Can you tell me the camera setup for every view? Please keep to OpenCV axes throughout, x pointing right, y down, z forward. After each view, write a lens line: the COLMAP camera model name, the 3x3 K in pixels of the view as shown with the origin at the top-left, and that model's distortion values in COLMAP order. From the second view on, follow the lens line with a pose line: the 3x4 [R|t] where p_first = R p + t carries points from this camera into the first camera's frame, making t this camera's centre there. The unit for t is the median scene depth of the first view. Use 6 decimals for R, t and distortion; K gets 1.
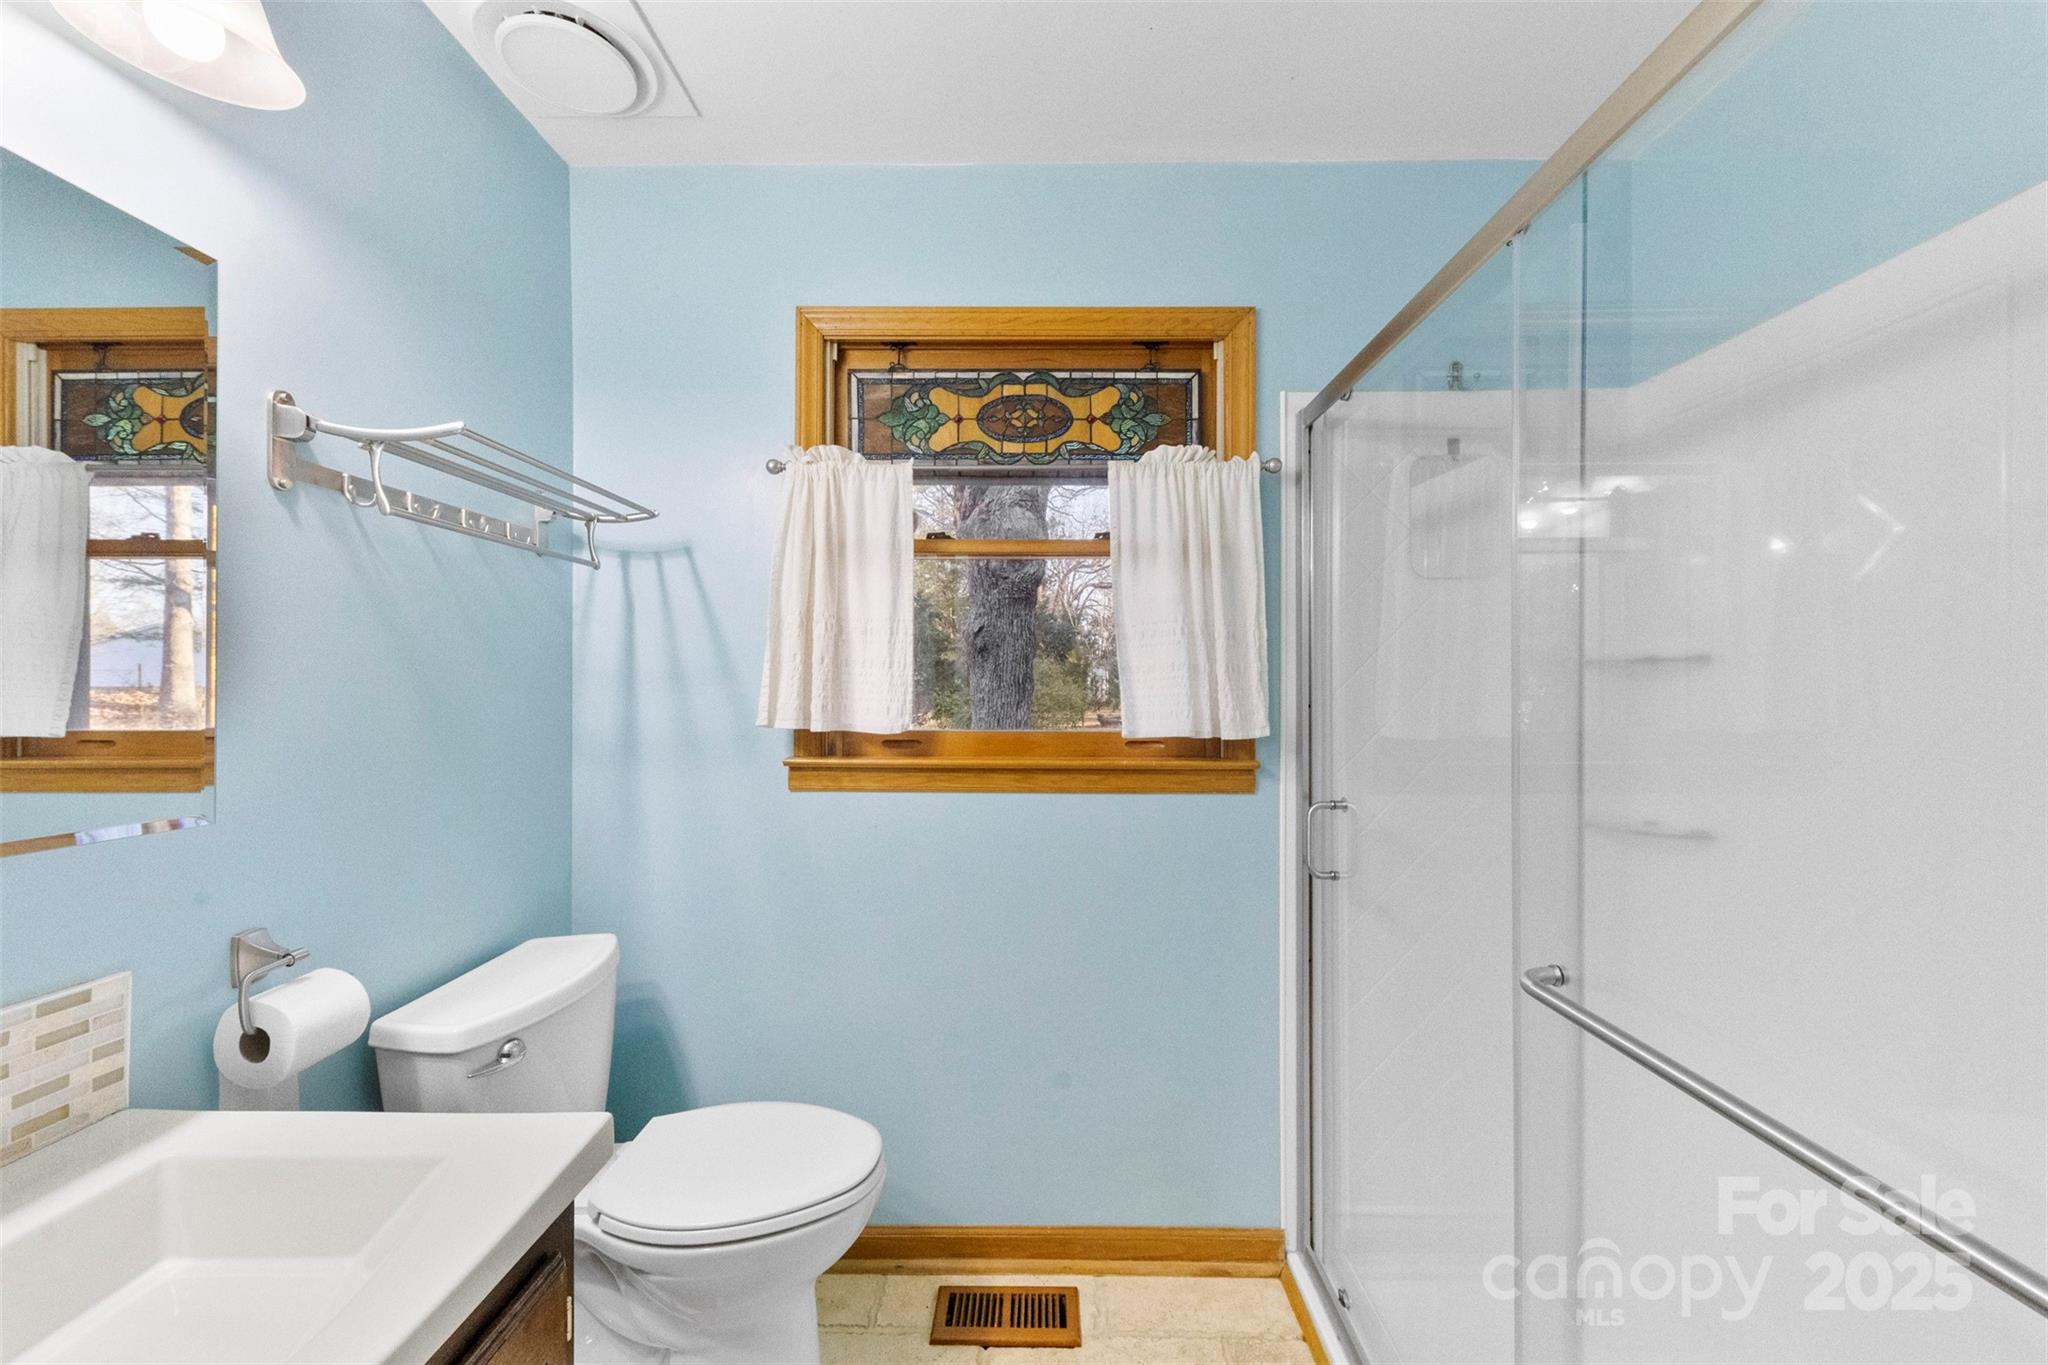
lens RADIAL K [[800.0, 0, 1025.3], [0, 800.0, 688.6], [0, 0, 1]] dist [0.018630, -0.005503]
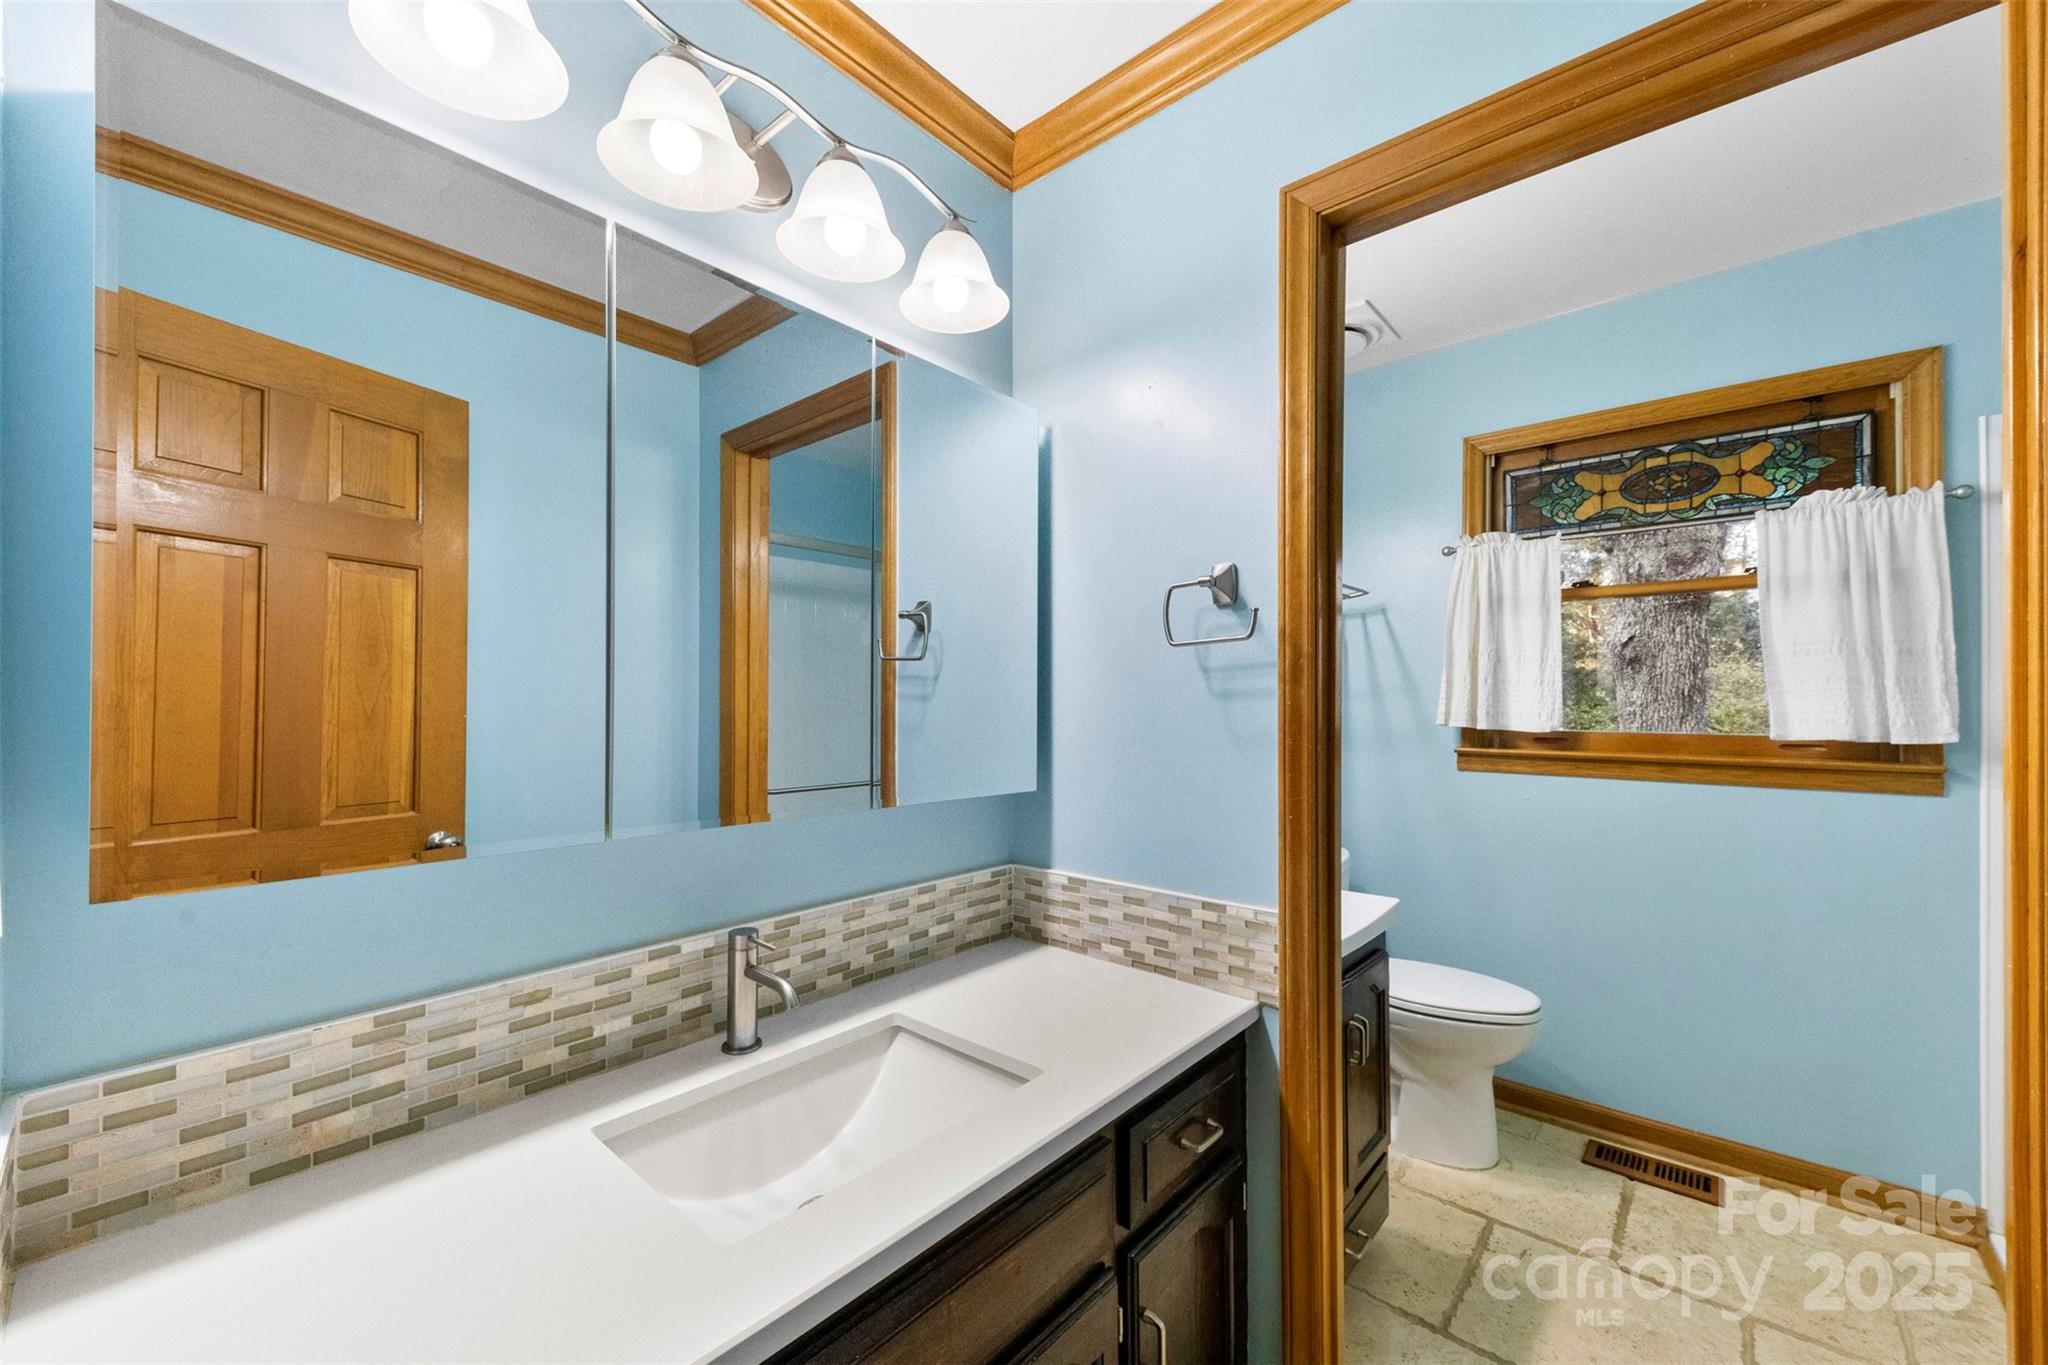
lens RADIAL K [[800.0, 0, 1020.3], [0, 800.0, 701.9], [0, 0, 1]] dist [0.018630, -0.005503]
pose [[0.759788, -0.002722, -0.650165, 0.051465], [0.001561, 0.999996, -0.002363, 0.005406], [0.650169, 0.000781, 0.759790, -0.621833]]
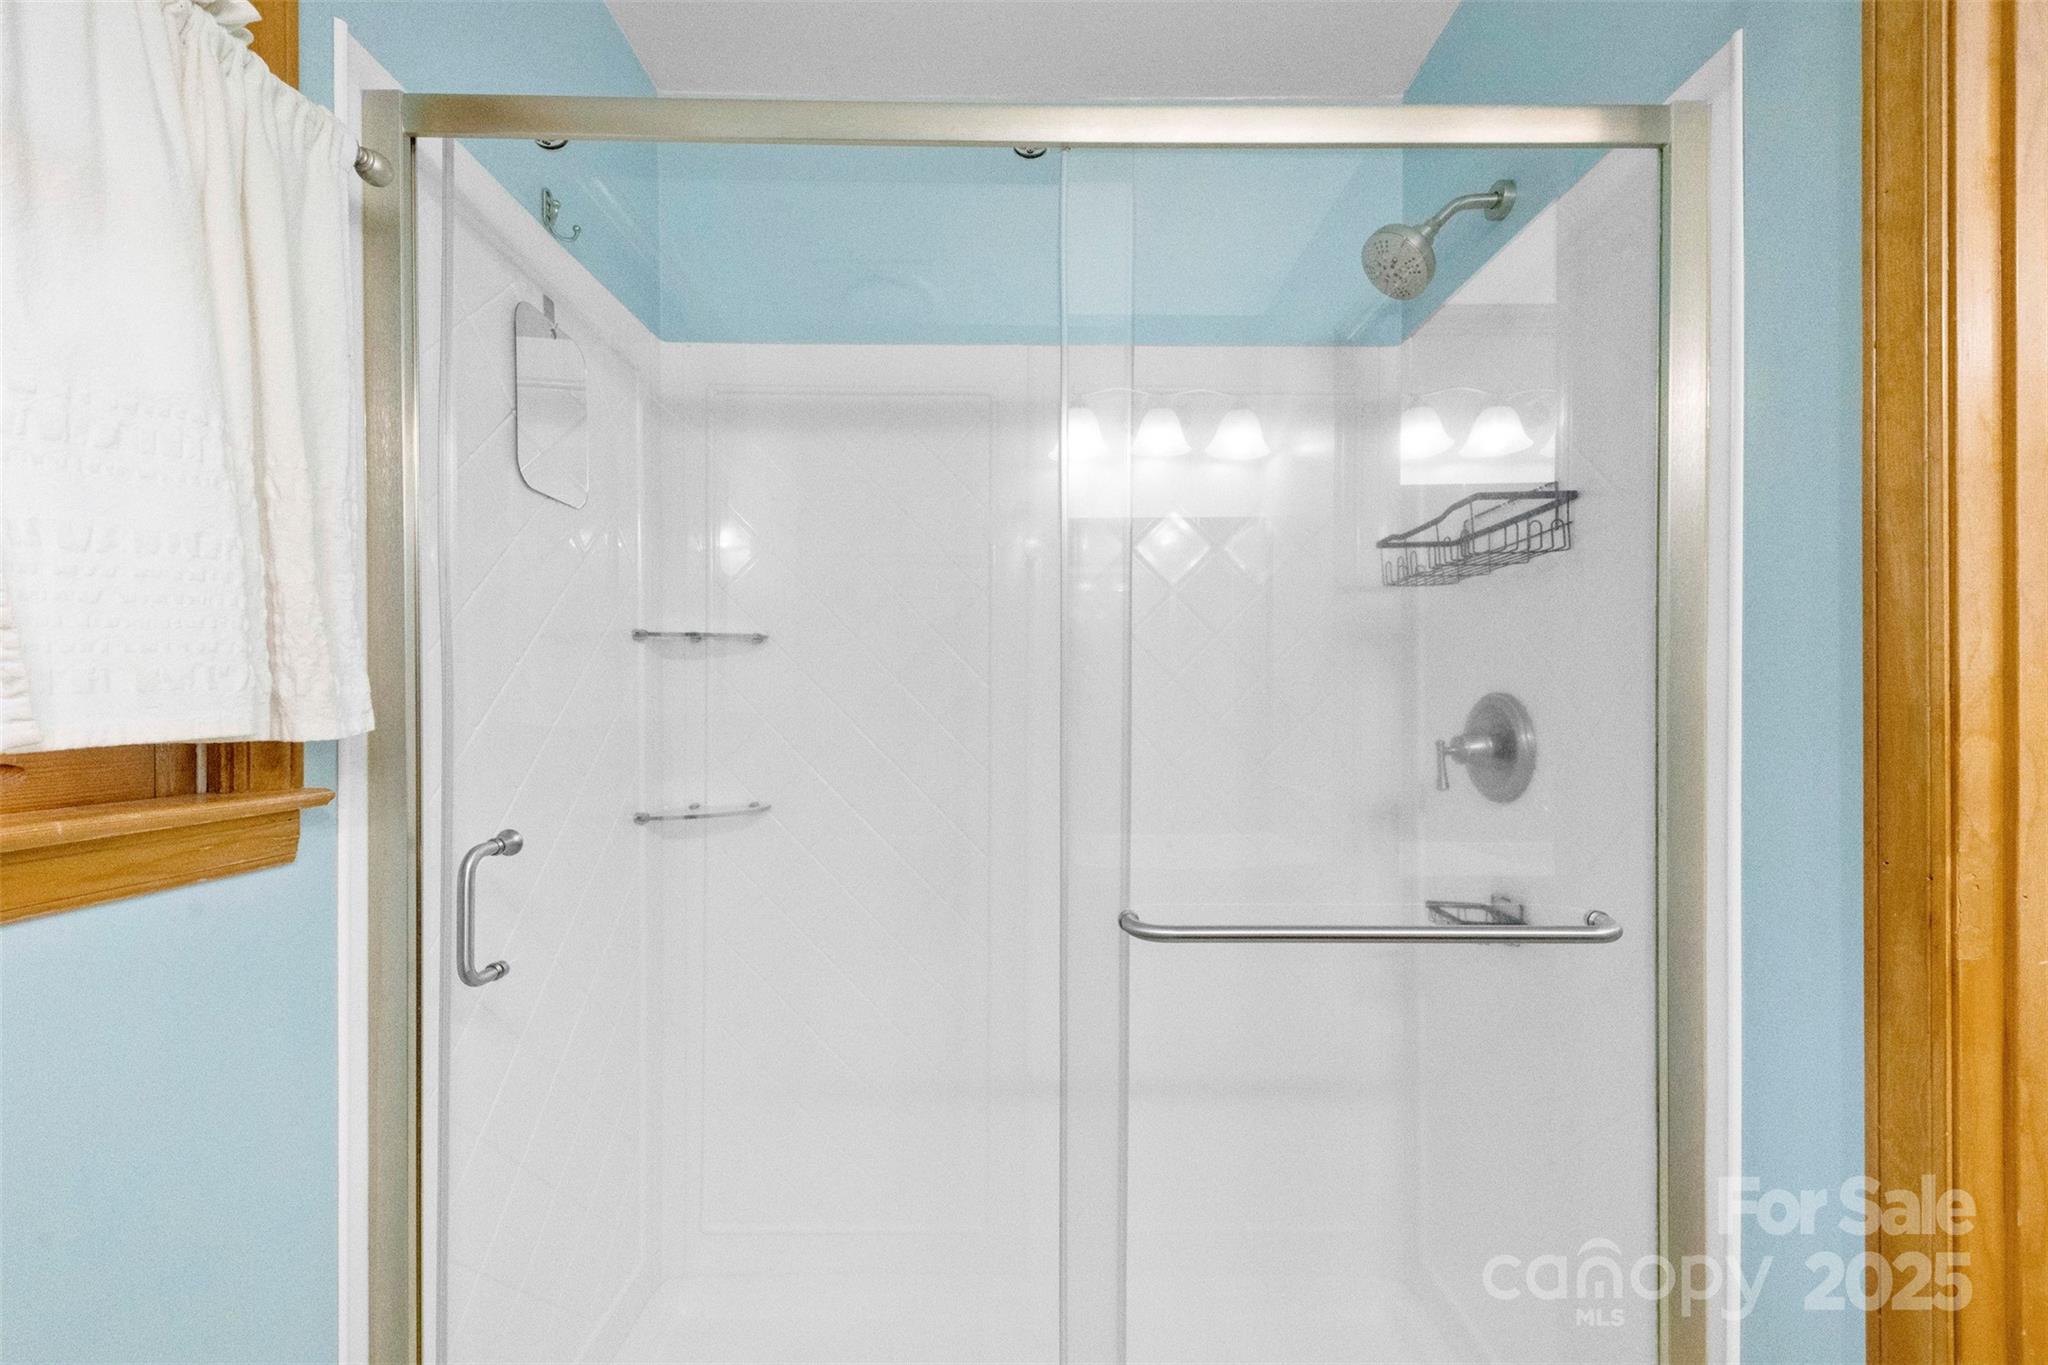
lens RADIAL K [[800.0, 0, 1023.0], [0, 800.0, 695.1], [0, 0, 1]] dist [0.018630, -0.005503]
pose [[-0.012269, 0.007994, 0.999893, -0.169281], [-0.002128, 0.999966, -0.008021, 0.039096], [-0.999922, -0.002226, -0.012251, 0.582171]]
